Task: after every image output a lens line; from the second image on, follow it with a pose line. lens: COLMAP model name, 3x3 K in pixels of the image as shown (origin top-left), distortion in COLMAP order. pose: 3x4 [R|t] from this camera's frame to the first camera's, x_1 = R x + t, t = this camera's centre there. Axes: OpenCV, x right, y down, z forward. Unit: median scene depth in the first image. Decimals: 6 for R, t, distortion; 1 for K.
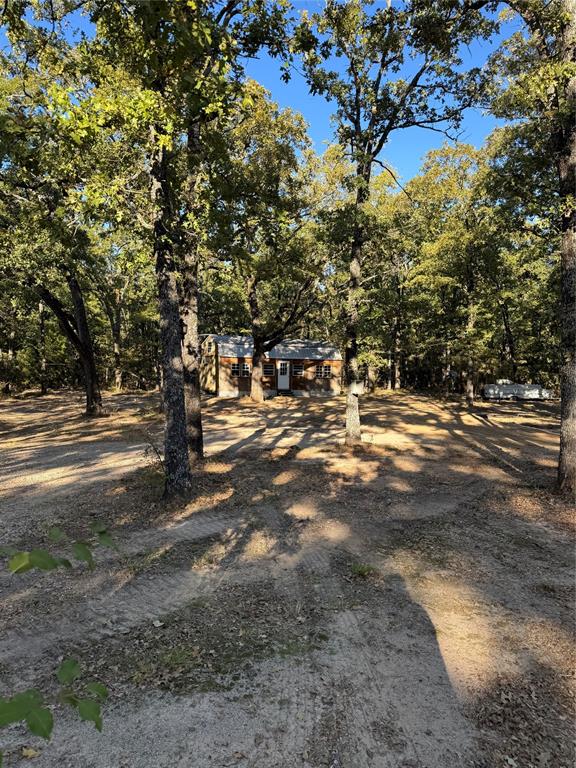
lens RADIAL K [[543.5, 0, 282.0], [0, 543.5, 386.9], [0, 0, 1]] dist [0.061696, -0.052268]
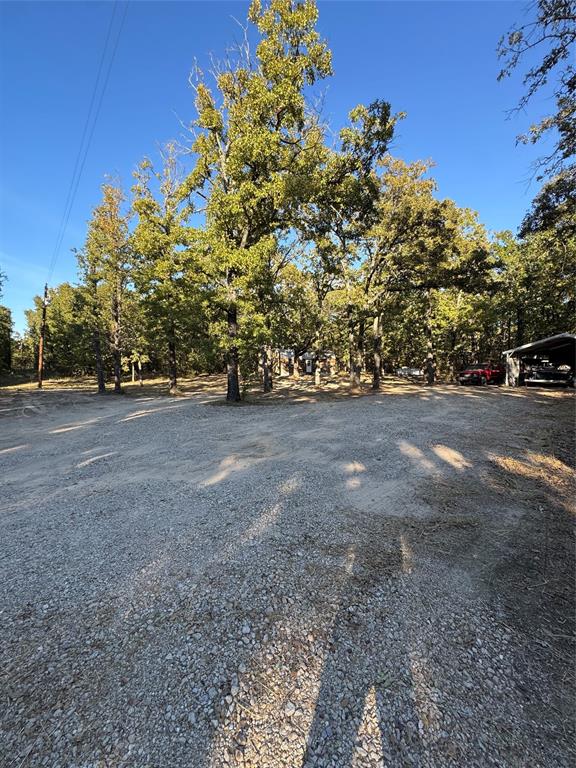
lens RADIAL K [[314.0, 0, 292.5], [0, 314.0, 381.2], [0, 0, 1]] dist [-0.001685, 0.000124]
pose [[0.995899, -0.011234, -0.089777, 0.055817], [0.013484, 0.999609, 0.024502, 0.008873], [0.089467, -0.025612, 0.995660, -0.343183]]
